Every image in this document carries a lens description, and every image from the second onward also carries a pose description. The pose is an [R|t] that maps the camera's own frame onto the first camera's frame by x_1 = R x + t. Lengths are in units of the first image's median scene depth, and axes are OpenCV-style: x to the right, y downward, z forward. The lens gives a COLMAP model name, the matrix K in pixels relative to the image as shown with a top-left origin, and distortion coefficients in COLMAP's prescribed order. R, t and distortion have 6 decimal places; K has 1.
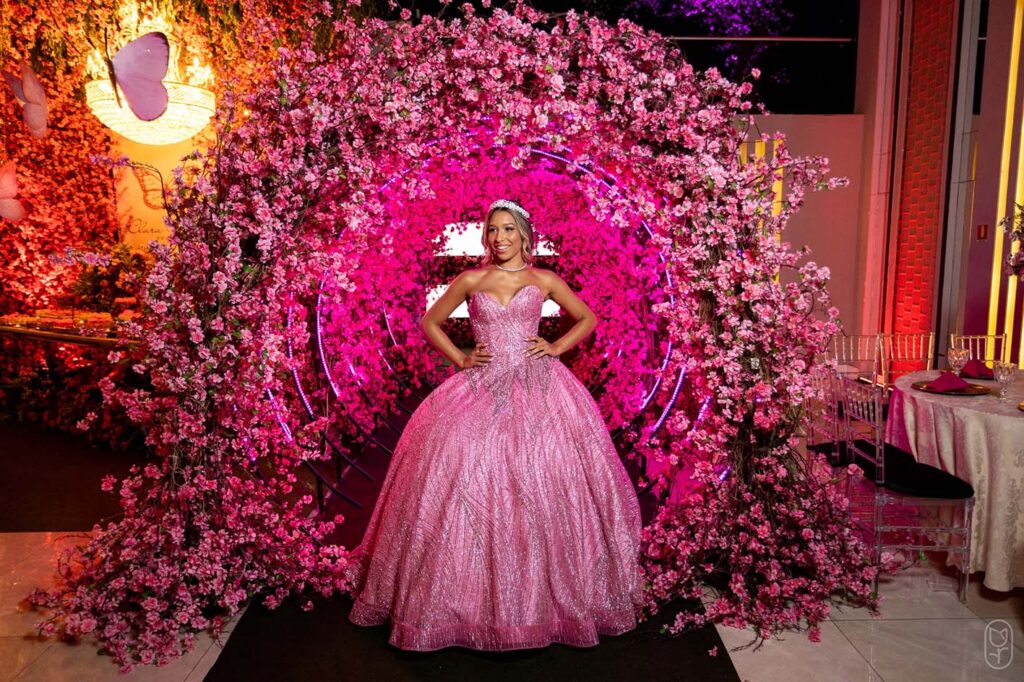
lens RADIAL K [[782.7, 0, 512.0], [0, 782.7, 341.0], [0, 0, 1]] dist [-0.002551, 0.000075]
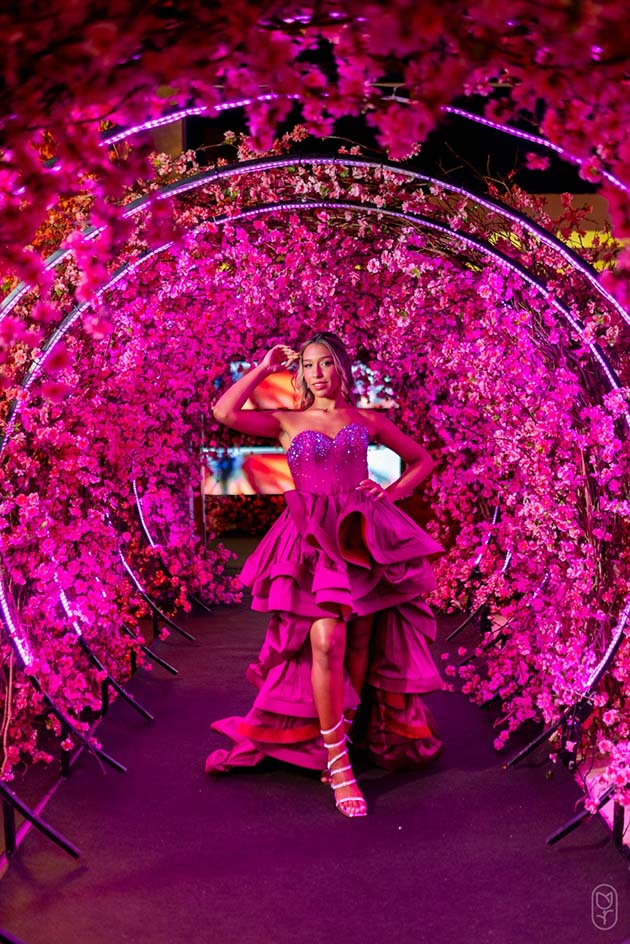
lens RADIAL K [[890.6, 0, 312.4], [0, 890.6, 463.4], [0, 0, 1]] dist [0.006939, 0.007297]
pose [[0.999990, 0.000045, 0.004490, -0.019155], [0.000173, 0.998824, -0.048482, -0.026791], [-0.004487, 0.048482, 0.998814, 0.260013]]
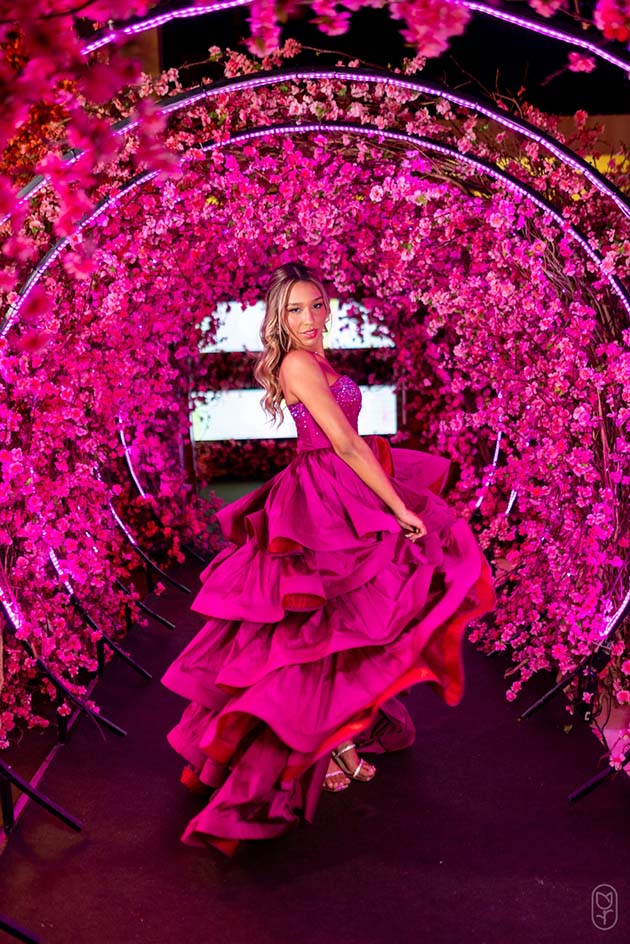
lens RADIAL K [[890.6, 0, 312.4], [0, 890.6, 463.4], [0, 0, 1]] dist [0.006939, 0.007297]
pose [[0.999517, -0.023499, 0.020335, -0.026444], [0.023108, 0.999547, 0.019262, -0.031111], [-0.020778, -0.018783, 0.999608, 0.285168]]
